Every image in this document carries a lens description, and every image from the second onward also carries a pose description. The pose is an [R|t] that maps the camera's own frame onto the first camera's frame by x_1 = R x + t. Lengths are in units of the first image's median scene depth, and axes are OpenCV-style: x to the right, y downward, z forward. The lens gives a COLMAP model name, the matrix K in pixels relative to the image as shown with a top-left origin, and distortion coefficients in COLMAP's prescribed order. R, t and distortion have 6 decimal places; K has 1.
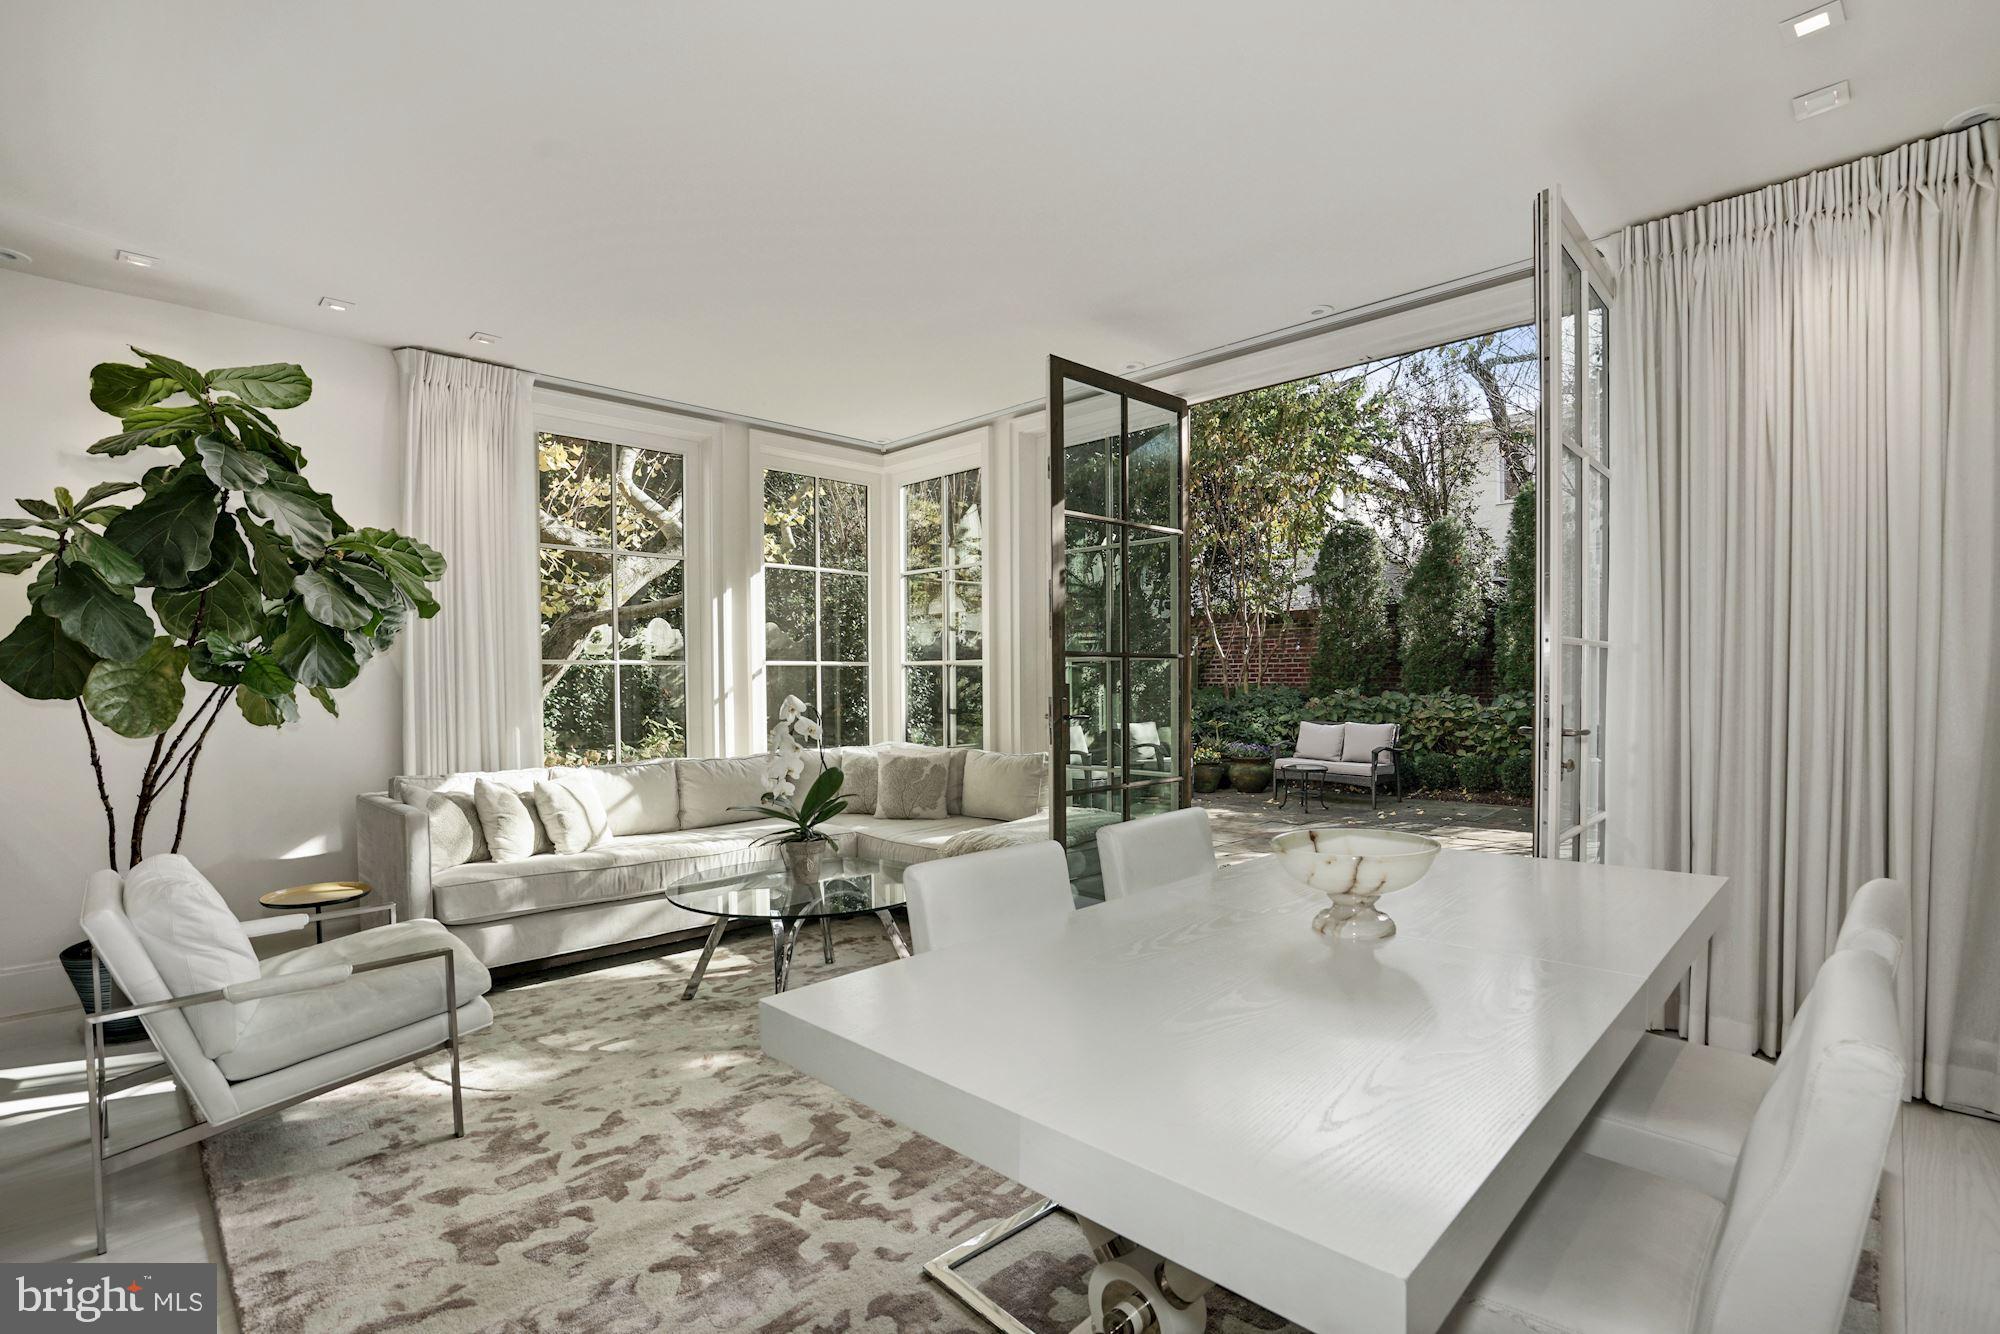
lens RADIAL K [[919.8, 0, 1045.3], [0, 919.8, 686.3], [0, 0, 1]] dist [0.000932, -0.000087]
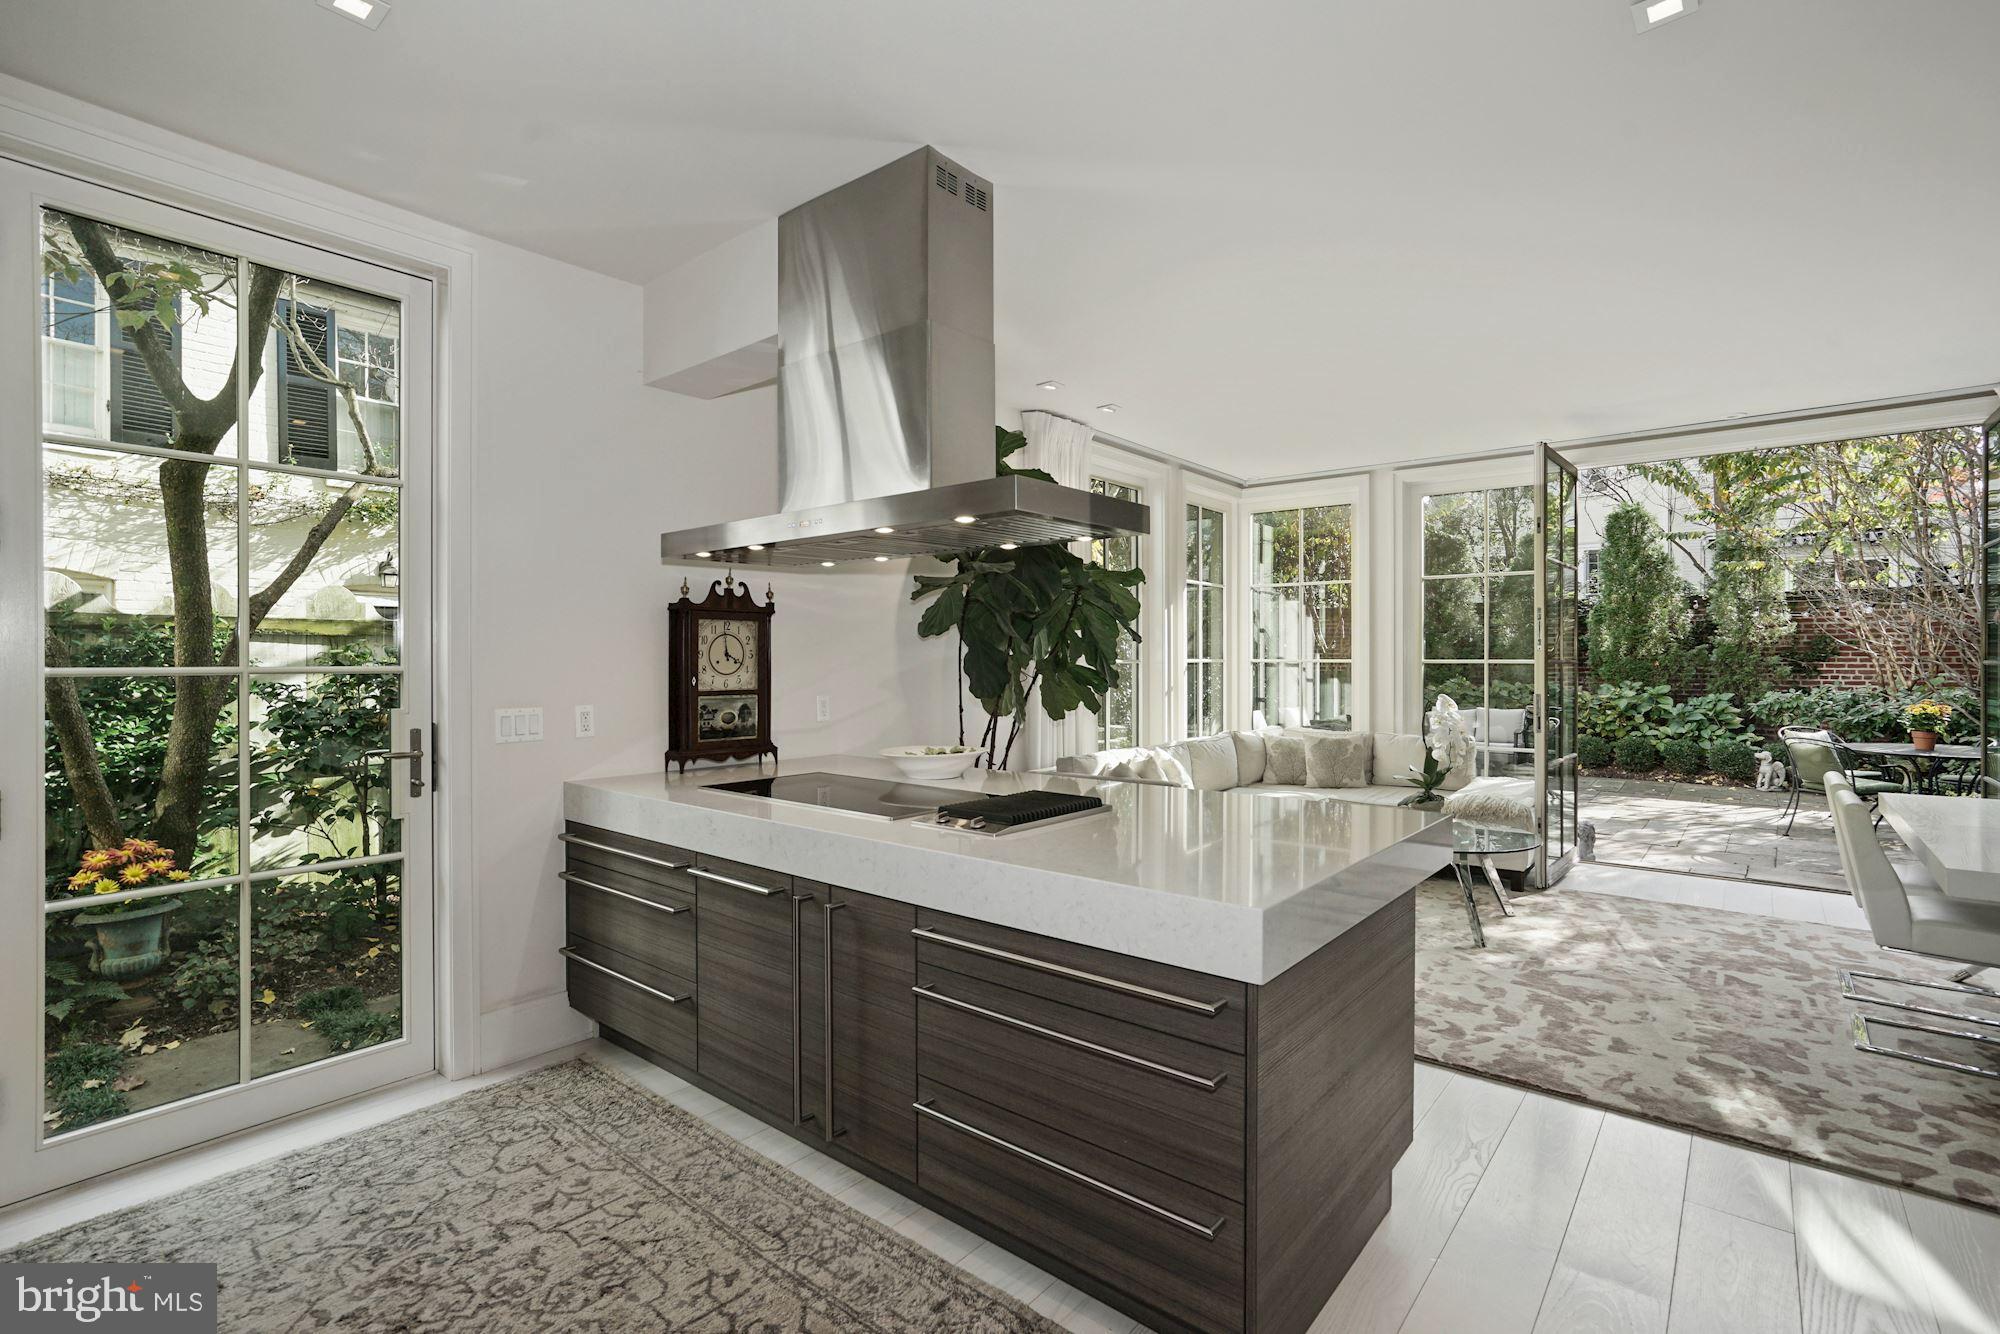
lens RADIAL K [[919.8, 0, 993.0], [0, 919.8, 652.1], [0, 0, 1]] dist [0.000932, -0.000087]
pose [[0.994363, 0.013183, 0.105207, -0.756491], [-0.012403, 0.999891, -0.008065, -0.025709], [-0.105301, 0.006715, 0.994418, -0.206718]]
